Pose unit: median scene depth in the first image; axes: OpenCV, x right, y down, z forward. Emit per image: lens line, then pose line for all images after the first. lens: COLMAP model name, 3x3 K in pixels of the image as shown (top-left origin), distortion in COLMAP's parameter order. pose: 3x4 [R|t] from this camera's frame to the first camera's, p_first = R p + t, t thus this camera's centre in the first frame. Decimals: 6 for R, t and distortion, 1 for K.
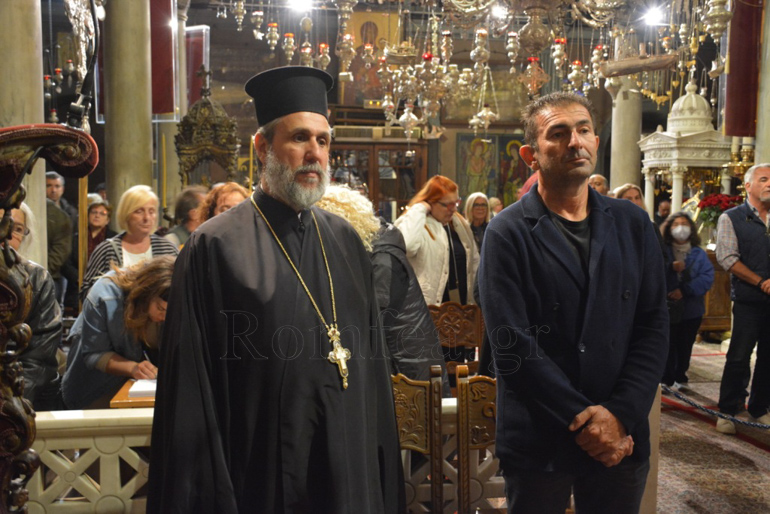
lens RADIAL K [[760.7, 0, 385.0], [0, 760.7, 257.0], [0, 0, 1]] dist [0.000602, -0.000443]
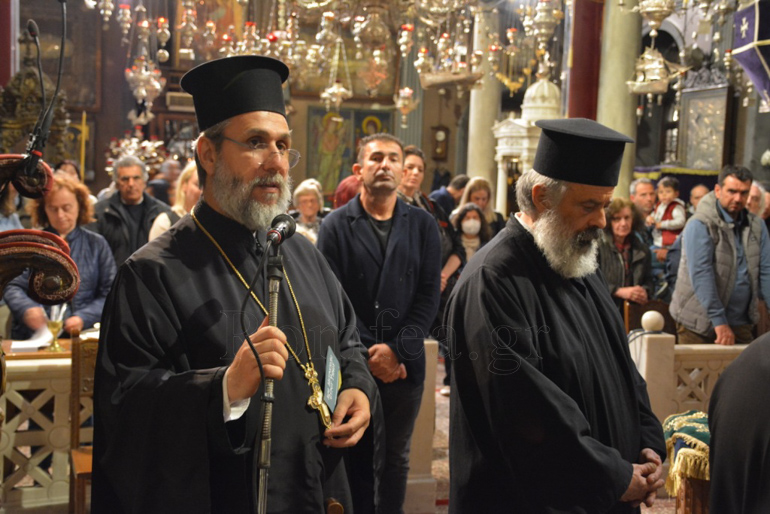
lens RADIAL K [[960.9, 0, 385.0], [0, 960.9, 257.0], [0, 0, 1]] dist [0.076966, 0.025854]
pose [[0.985982, 0.013696, 0.166289, -0.002951], [-0.015720, 0.999817, 0.010862, 0.001379], [-0.166110, -0.013324, 0.986017, -0.198773]]
